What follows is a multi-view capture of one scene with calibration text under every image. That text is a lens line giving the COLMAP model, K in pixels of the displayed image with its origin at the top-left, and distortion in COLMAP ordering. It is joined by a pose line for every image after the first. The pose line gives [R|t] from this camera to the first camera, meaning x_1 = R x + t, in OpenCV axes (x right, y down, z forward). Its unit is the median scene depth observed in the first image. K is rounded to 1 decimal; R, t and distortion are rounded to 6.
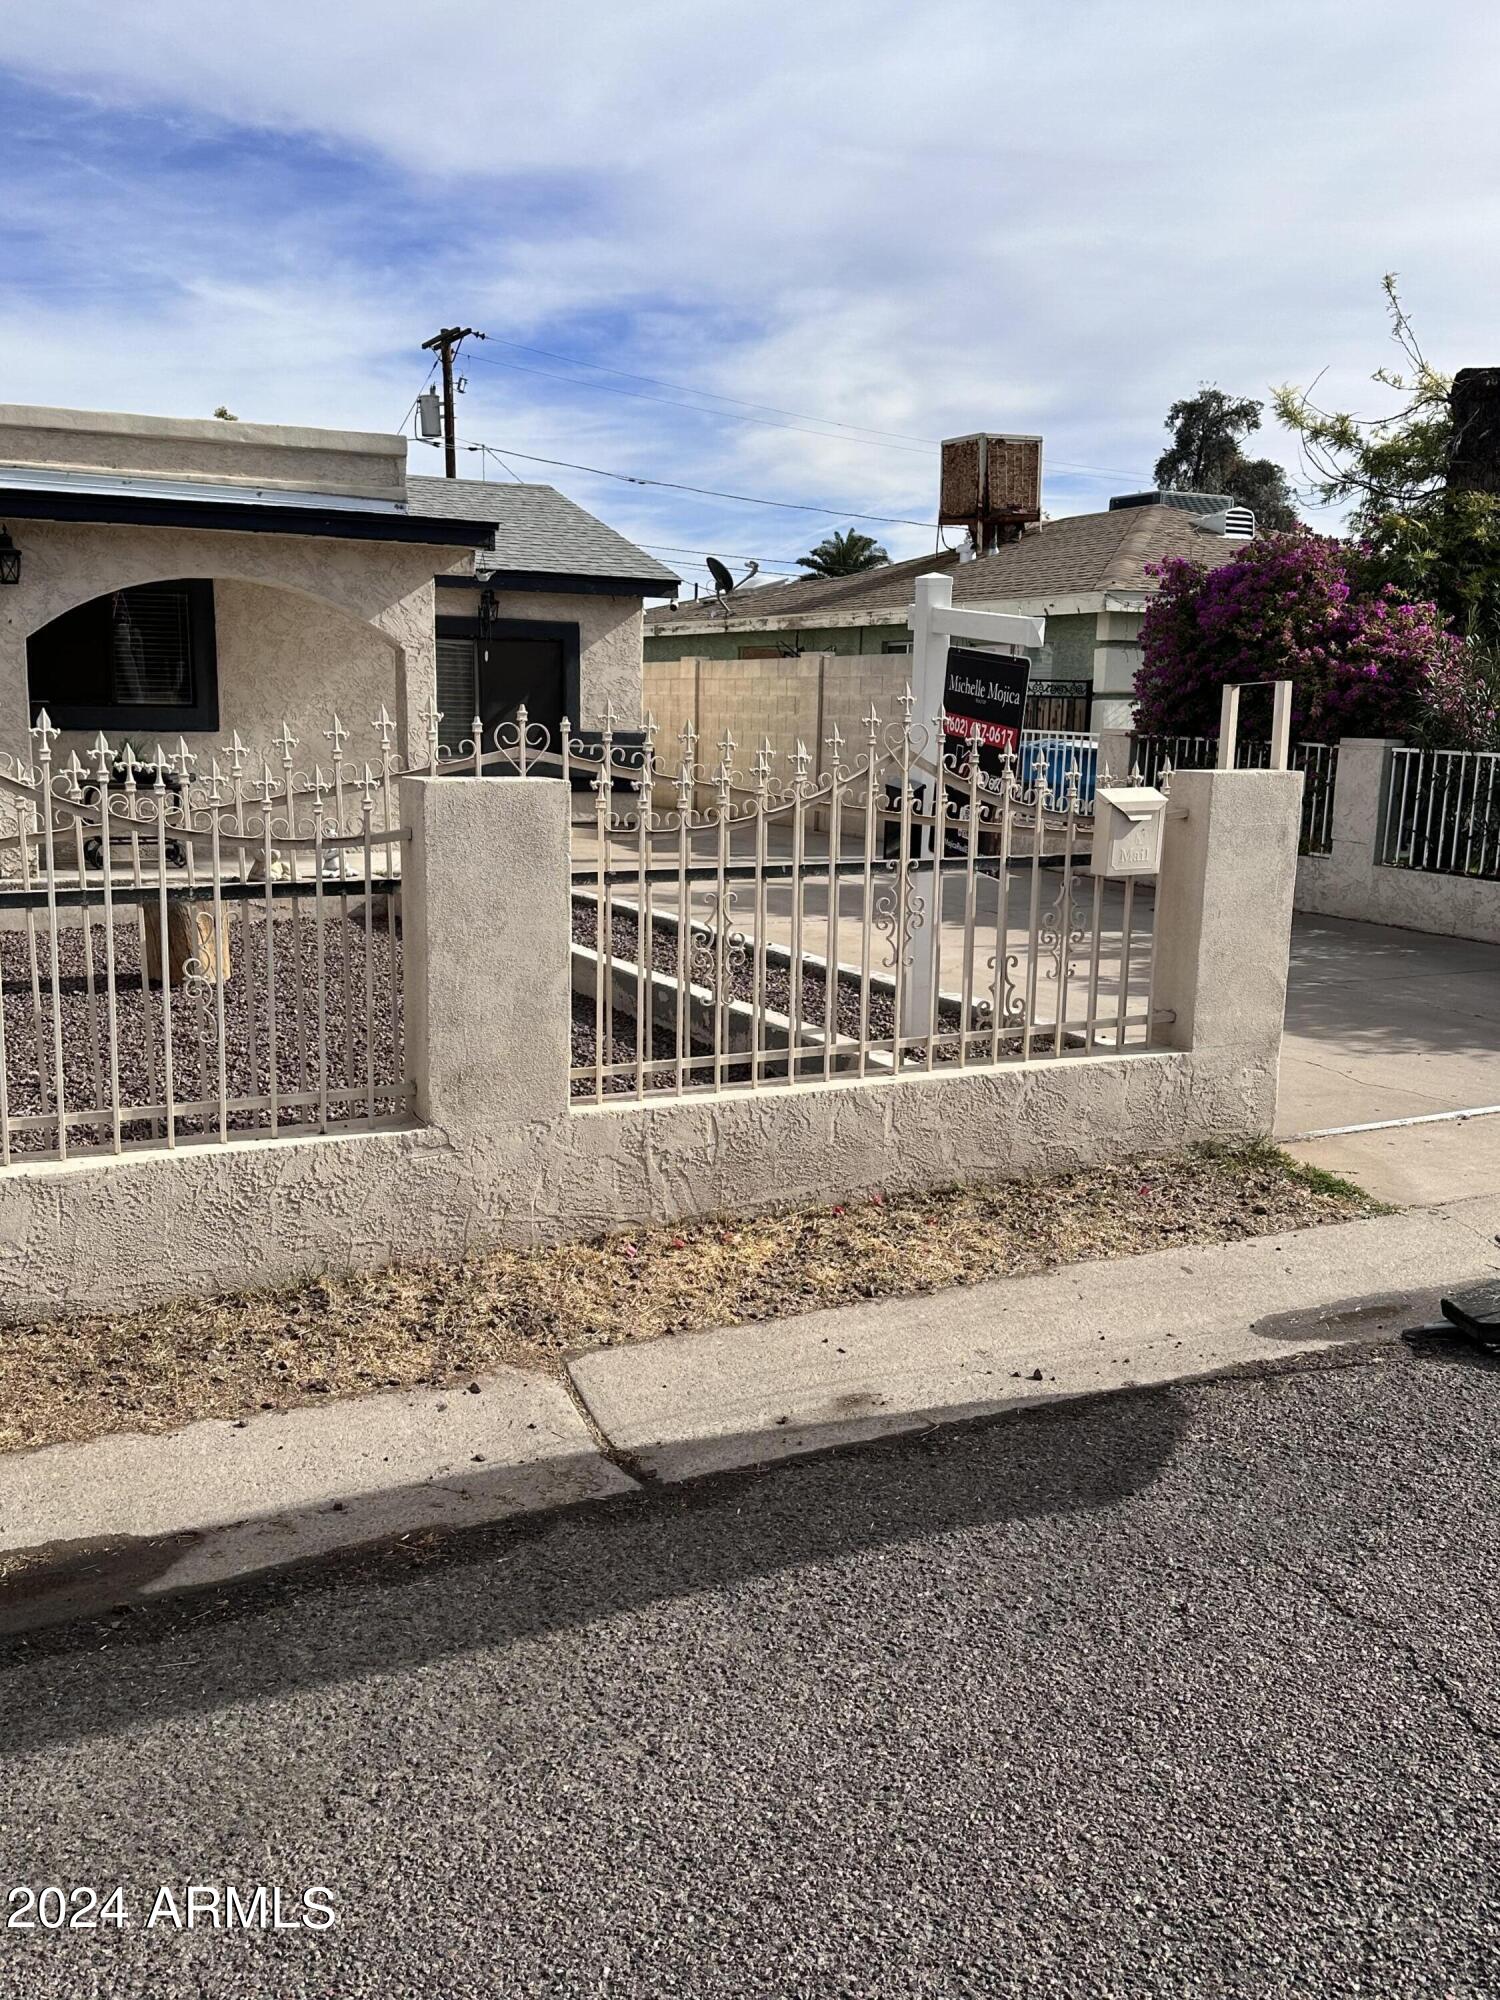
lens RADIAL K [[1753.4, 0, 750.0], [0, 1753.4, 1000.0], [0, 0, 1]] dist [0.197817, -0.425826]
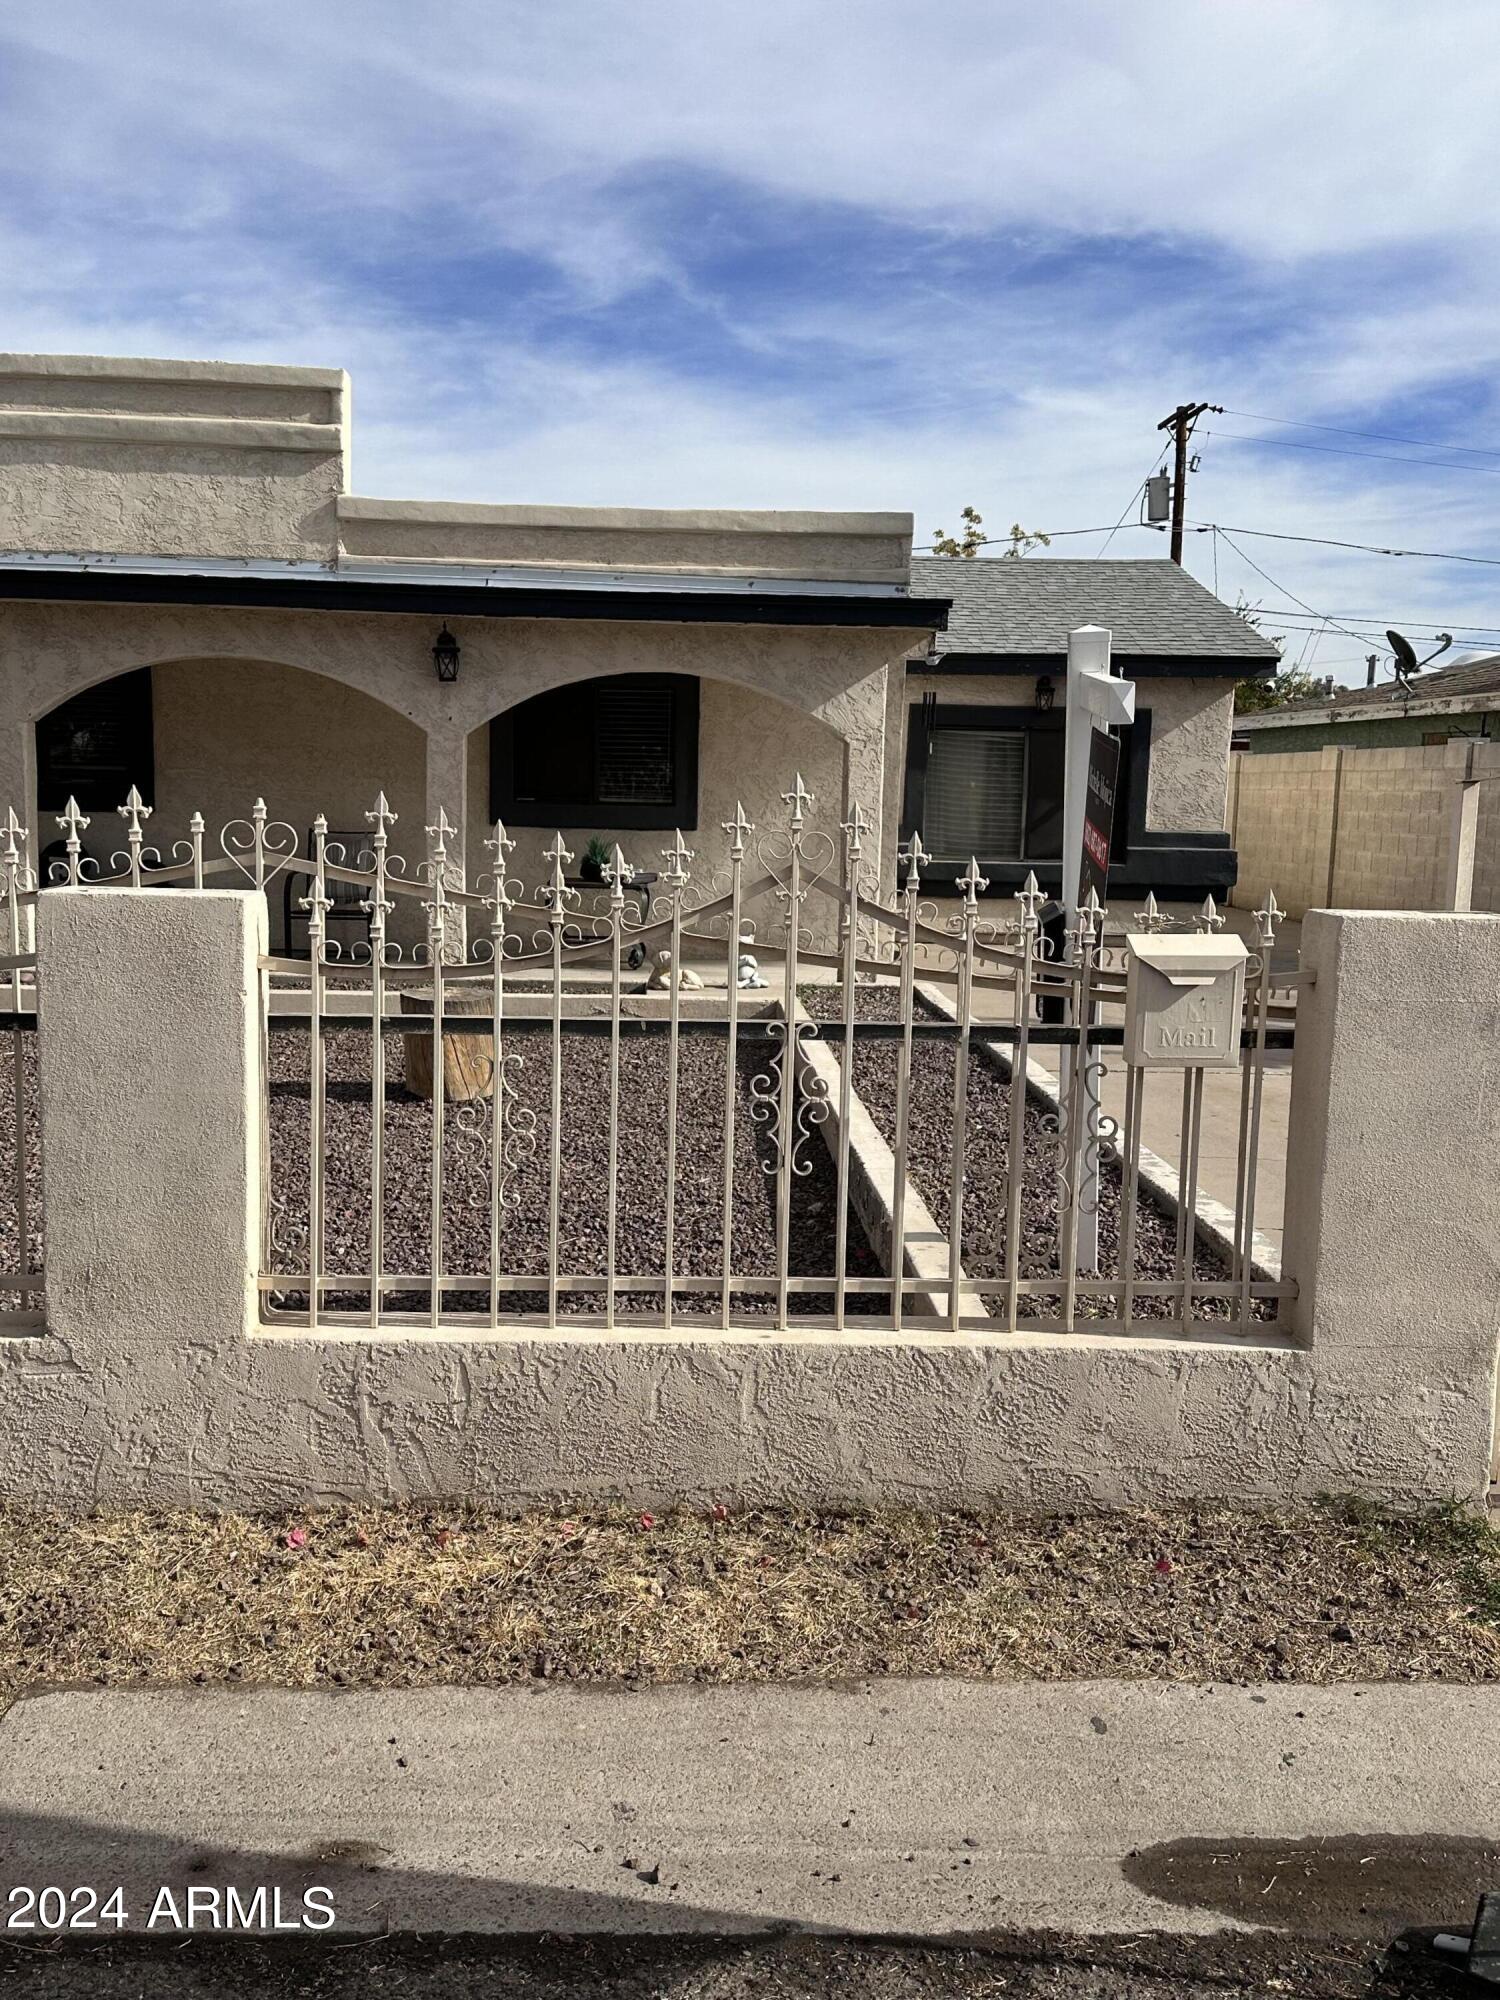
lens RADIAL K [[1799.8, 0, 740.6], [0, 1799.8, 1001.2], [0, 0, 1]] dist [0.226411, -0.528369]
pose [[0.900104, 0.056310, -0.432021, 0.181588], [-0.080364, 0.996056, -0.037610, -0.028715], [0.428199, 0.068572, 0.901079, 0.165224]]
